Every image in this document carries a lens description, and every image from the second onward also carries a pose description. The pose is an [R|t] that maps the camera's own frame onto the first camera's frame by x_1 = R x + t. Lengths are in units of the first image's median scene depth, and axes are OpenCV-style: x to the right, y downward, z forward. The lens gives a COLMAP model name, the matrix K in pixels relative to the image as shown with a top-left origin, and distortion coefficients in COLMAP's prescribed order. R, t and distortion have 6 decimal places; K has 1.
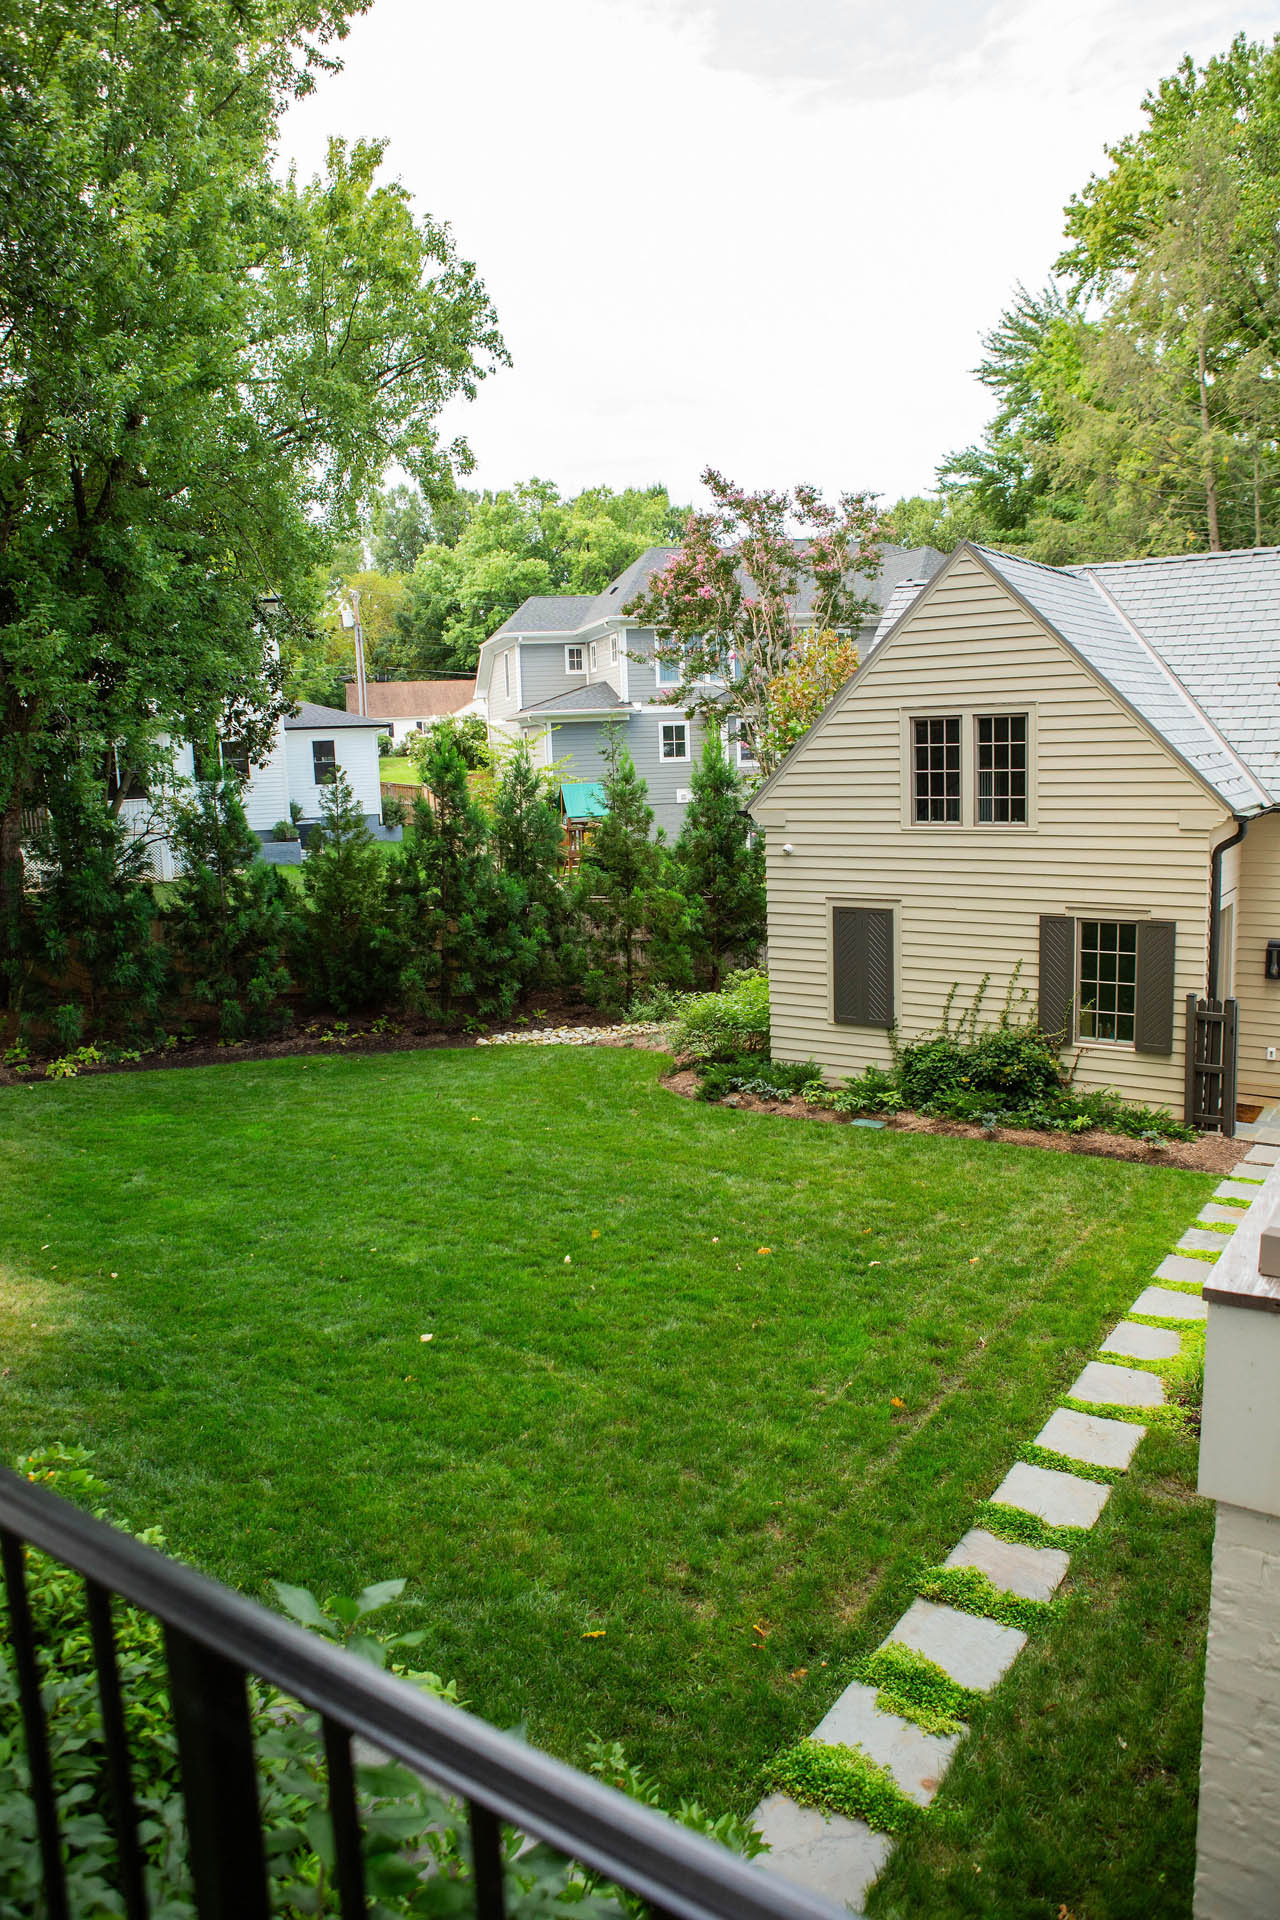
lens RADIAL K [[1313.3, 0, 640.0], [0, 1313.3, 960.0], [0, 0, 1]] dist [-0.106706, 0.077703]
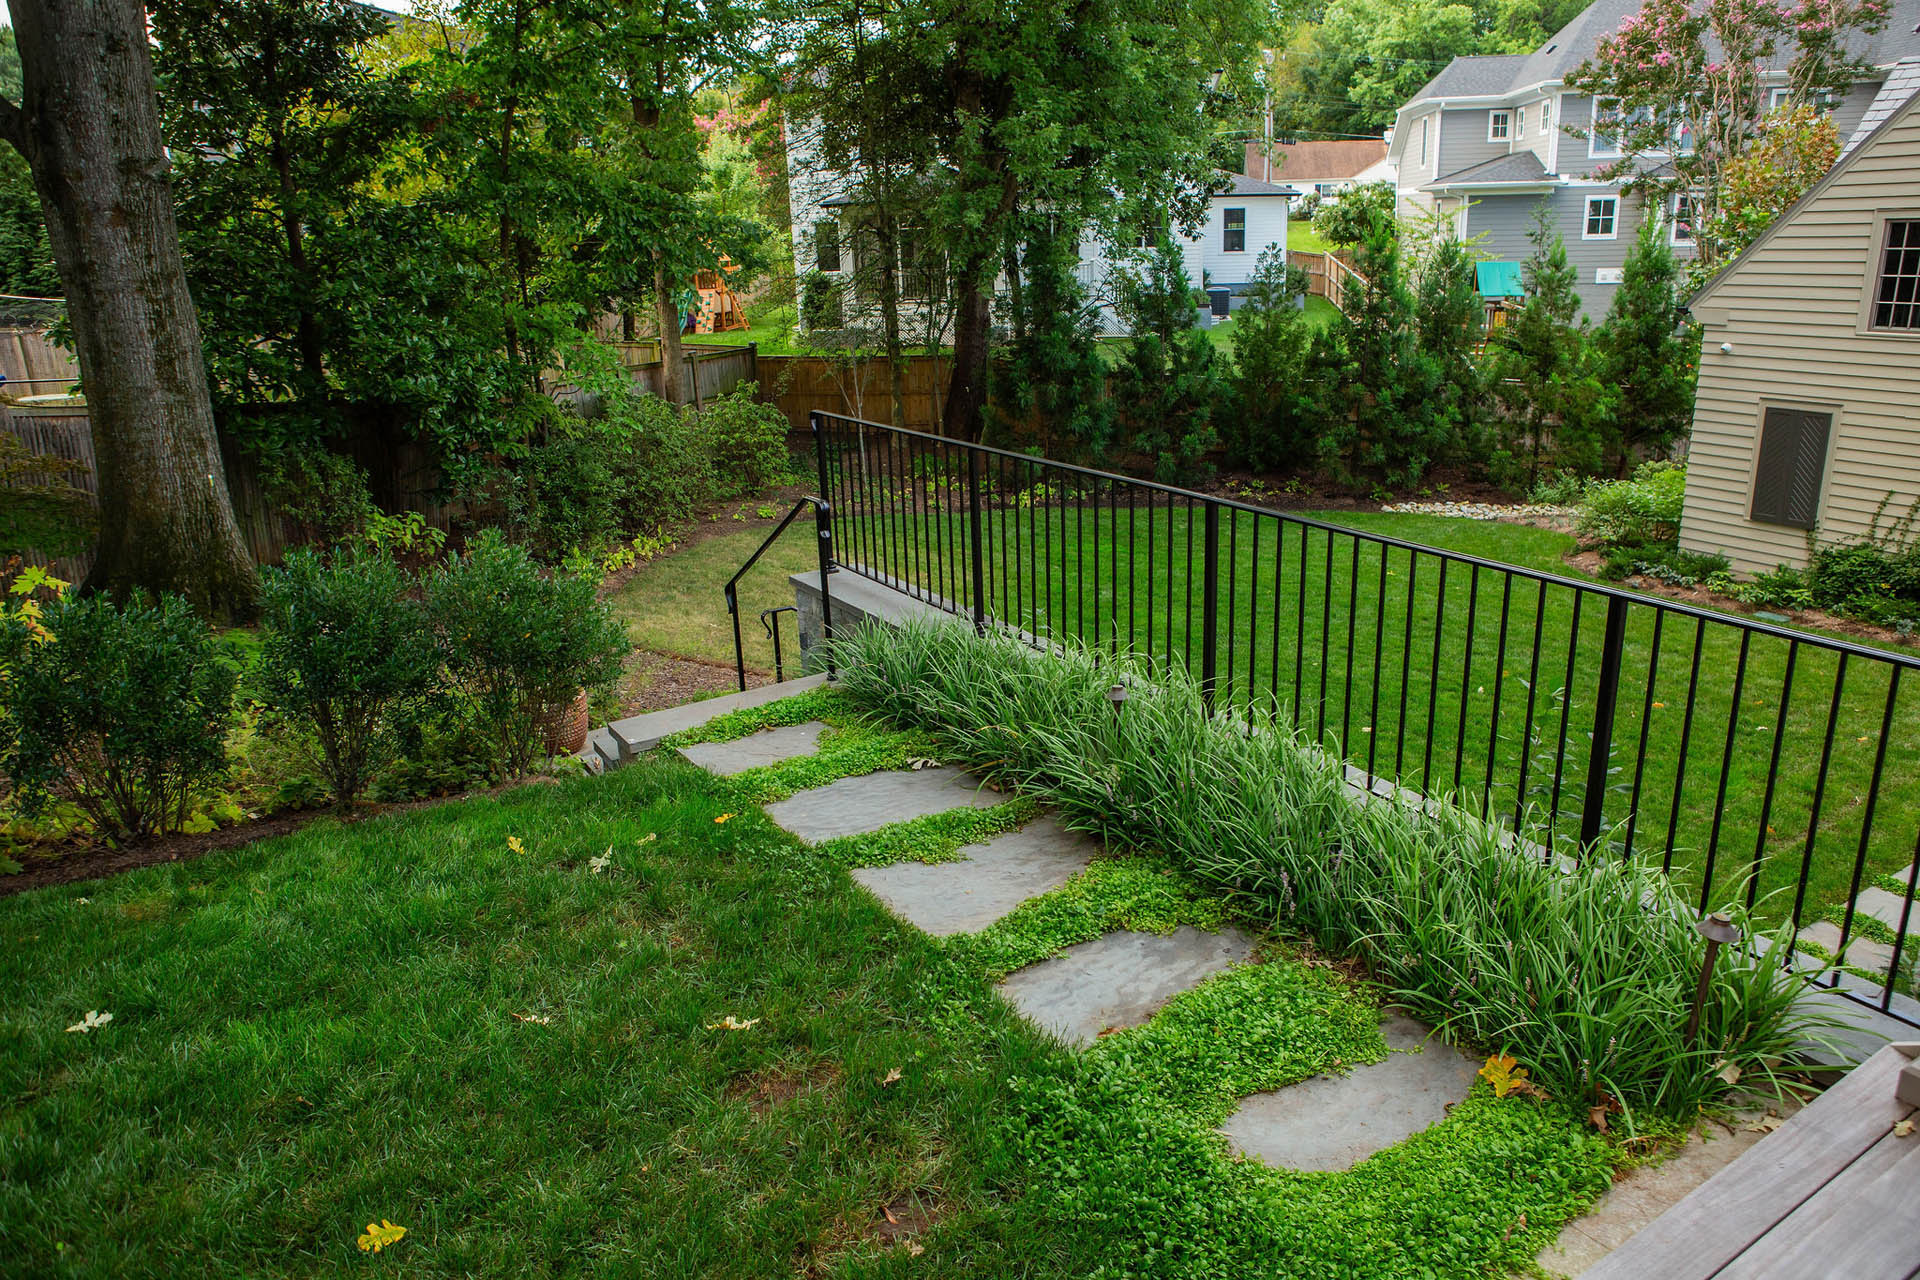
lens RADIAL K [[1313.3, 0, 966.6], [0, 1313.3, 642.2], [0, 0, 1]] dist [-0.106706, 0.077703]
pose [[0.919457, 0.124463, -0.372971, -0.034929], [-0.060991, 0.982243, 0.177425, 0.001811], [0.388431, -0.140387, 0.910721, -0.181314]]
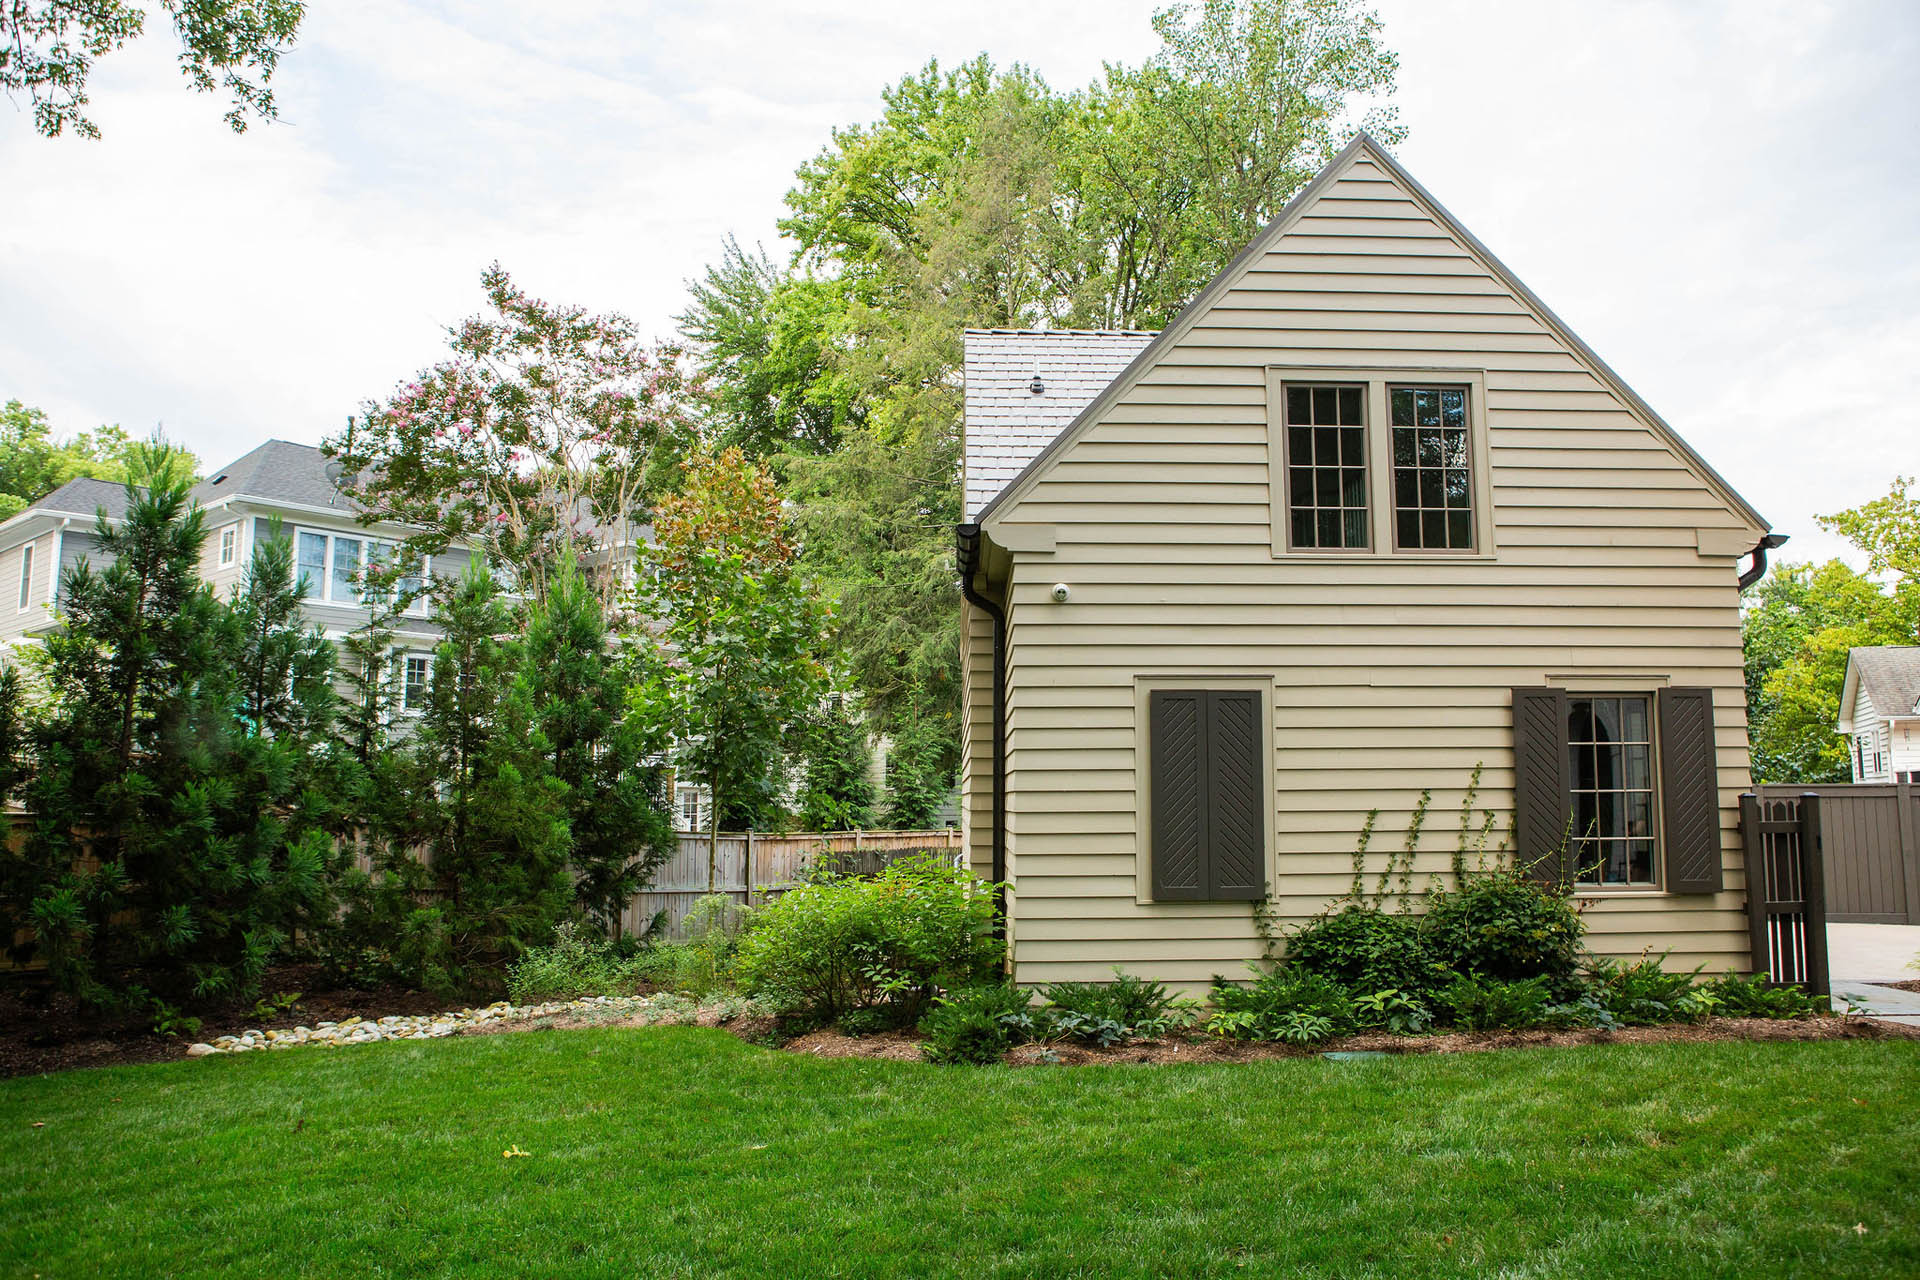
lens RADIAL K [[1325.4, 0, 927.3], [0, 1325.4, 673.8], [0, 0, 1]] dist [-0.162354, 0.192292]
pose [[0.816587, 0.098416, 0.568770, -0.252947], [0.062664, 0.964419, -0.256843, 0.091419], [-0.573811, 0.245376, 0.781365, 0.598524]]
